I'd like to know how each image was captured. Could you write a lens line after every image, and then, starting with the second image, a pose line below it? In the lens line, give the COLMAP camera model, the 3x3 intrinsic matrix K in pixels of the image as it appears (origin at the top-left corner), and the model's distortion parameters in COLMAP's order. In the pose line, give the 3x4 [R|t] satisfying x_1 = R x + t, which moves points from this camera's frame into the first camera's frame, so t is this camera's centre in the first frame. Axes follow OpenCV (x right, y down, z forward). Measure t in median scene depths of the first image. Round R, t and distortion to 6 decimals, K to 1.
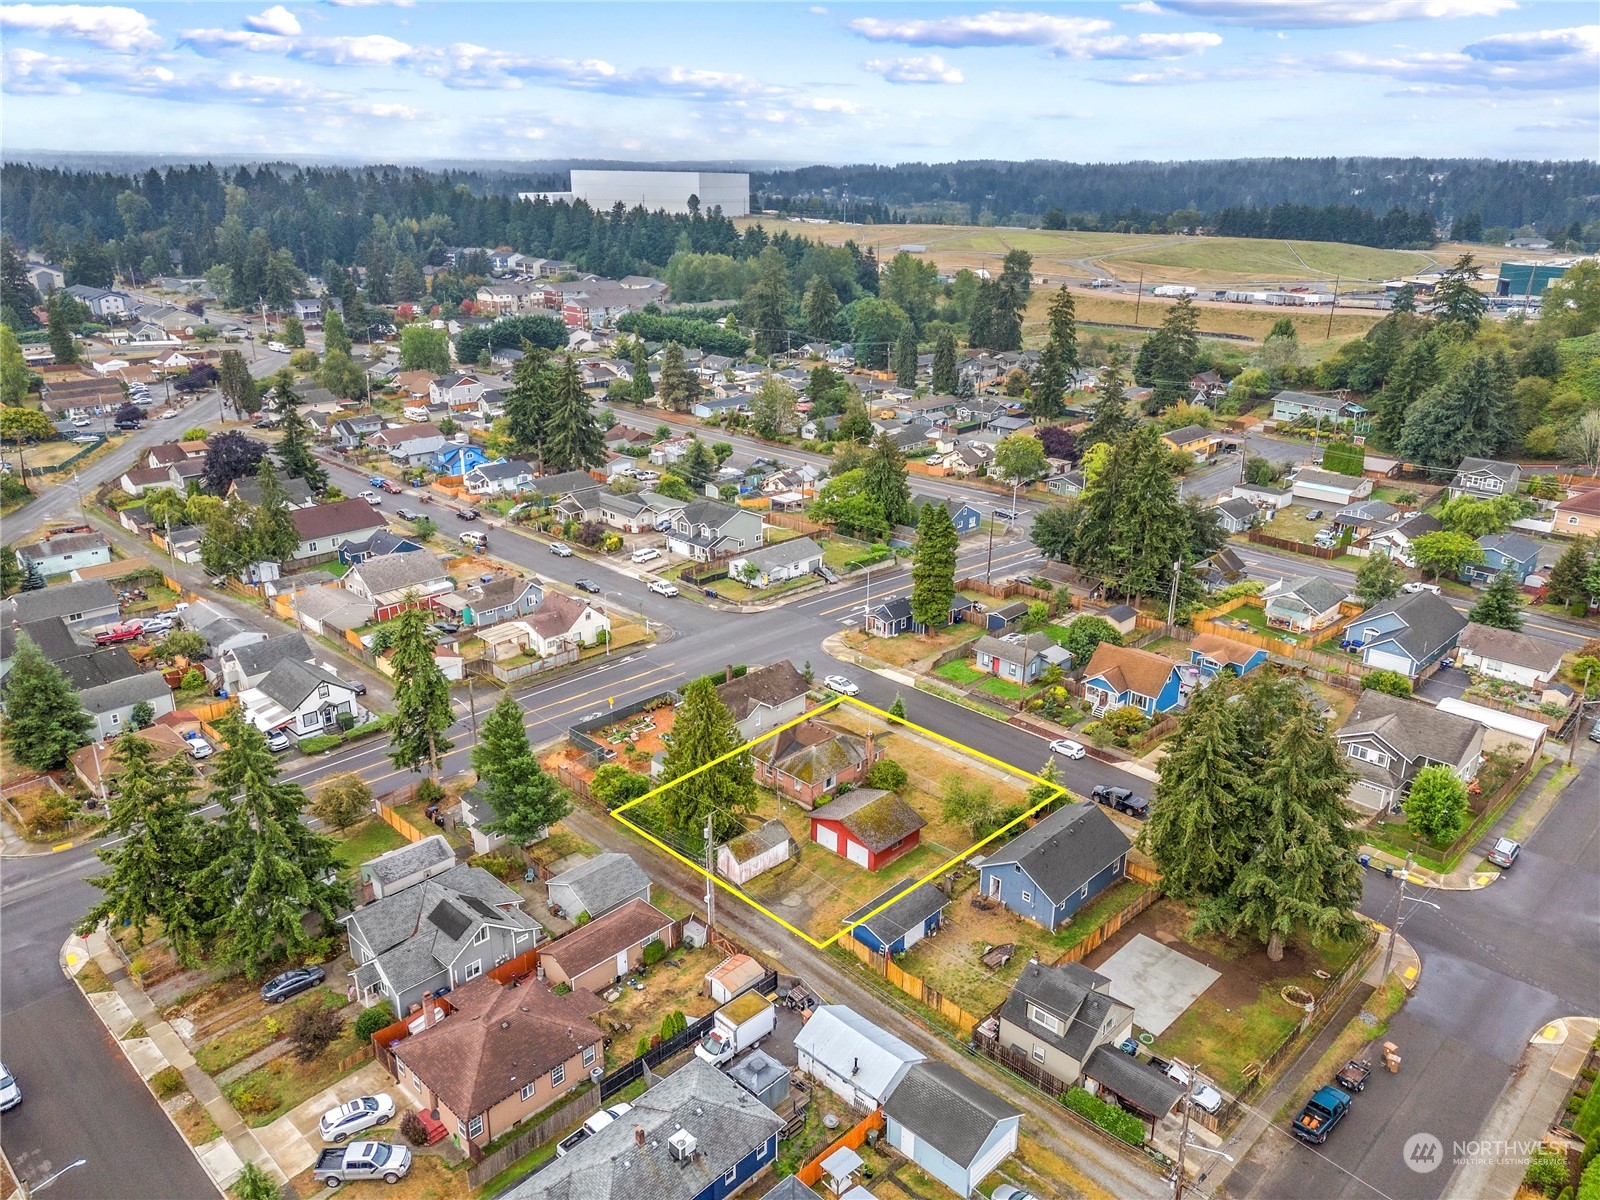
lens RADIAL K [[1198.0, 0, 800.0], [0, 1198.0, 600.0], [0, 0, 1]] dist [0.147975, -0.222904]
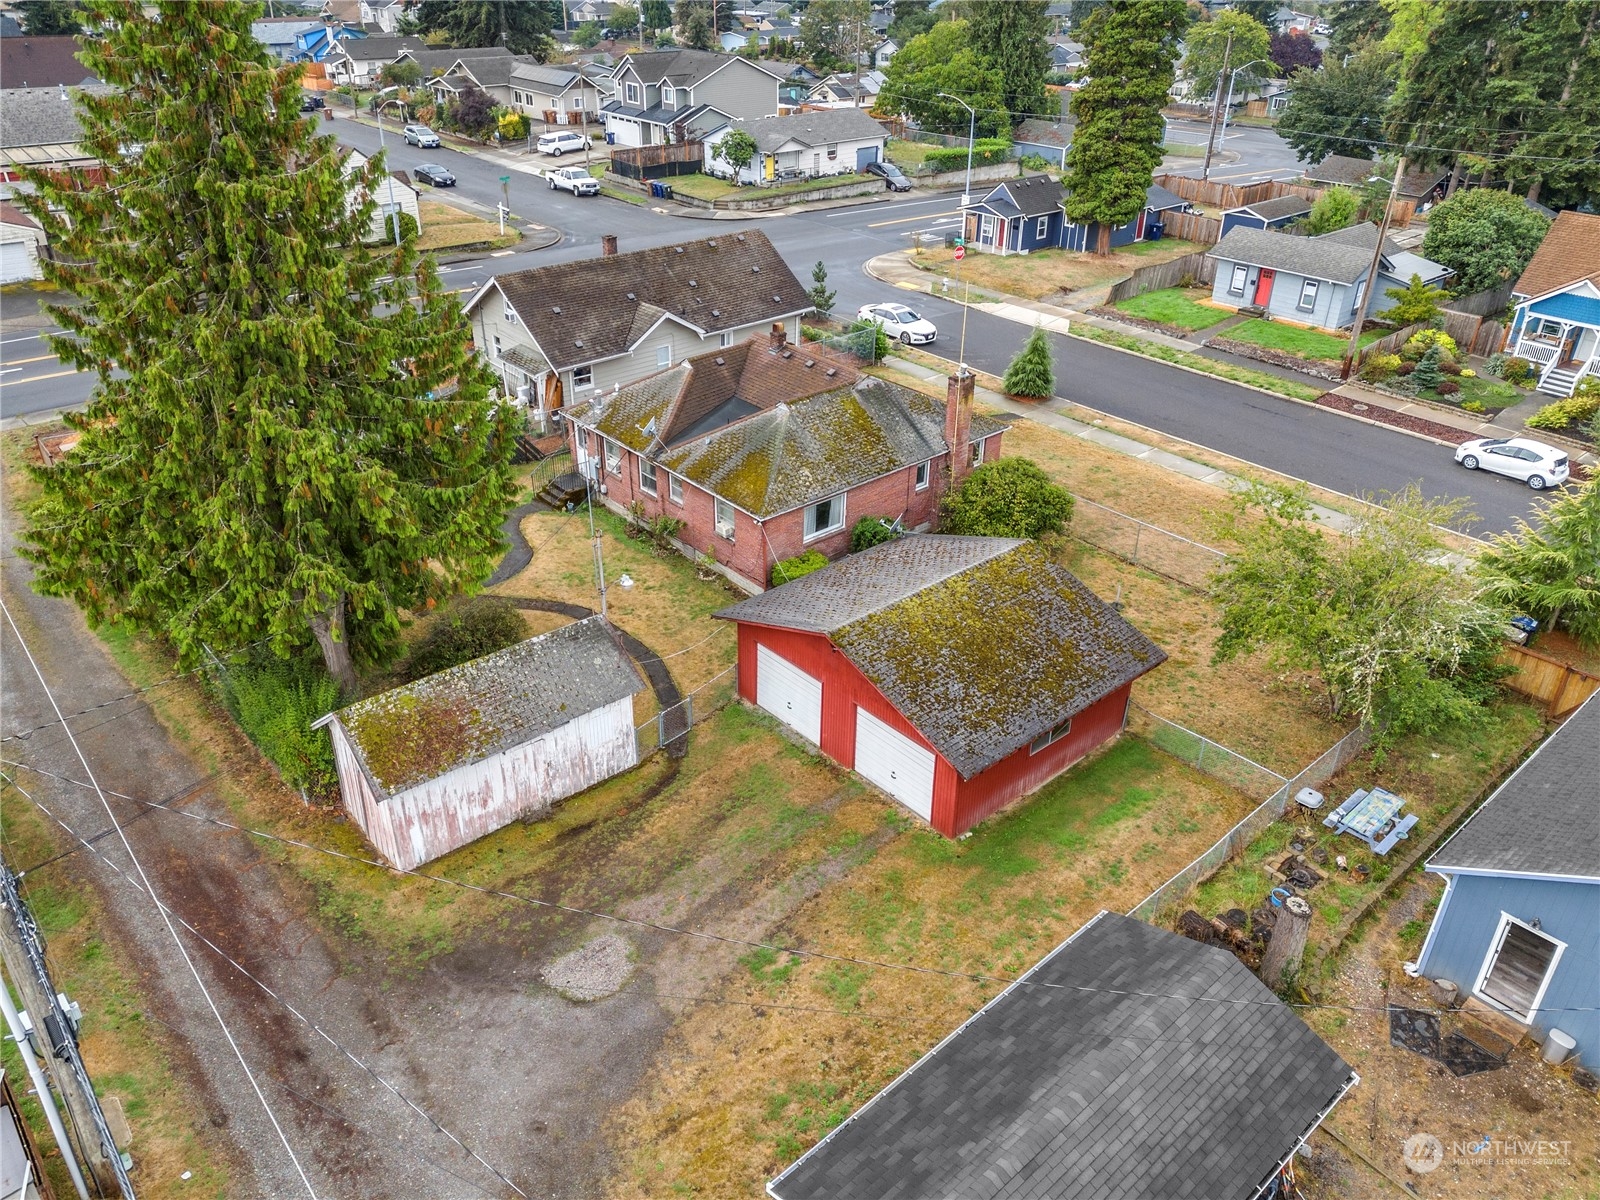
lens RADIAL K [[1198.0, 0, 800.0], [0, 1198.0, 600.0], [0, 0, 1]] dist [0.147975, -0.222904]
pose [[0.997021, 0.040364, -0.065728, 0.031435], [-0.029436, 0.986765, 0.159463, 0.097855], [0.071295, -0.157053, 0.985013, 0.541823]]
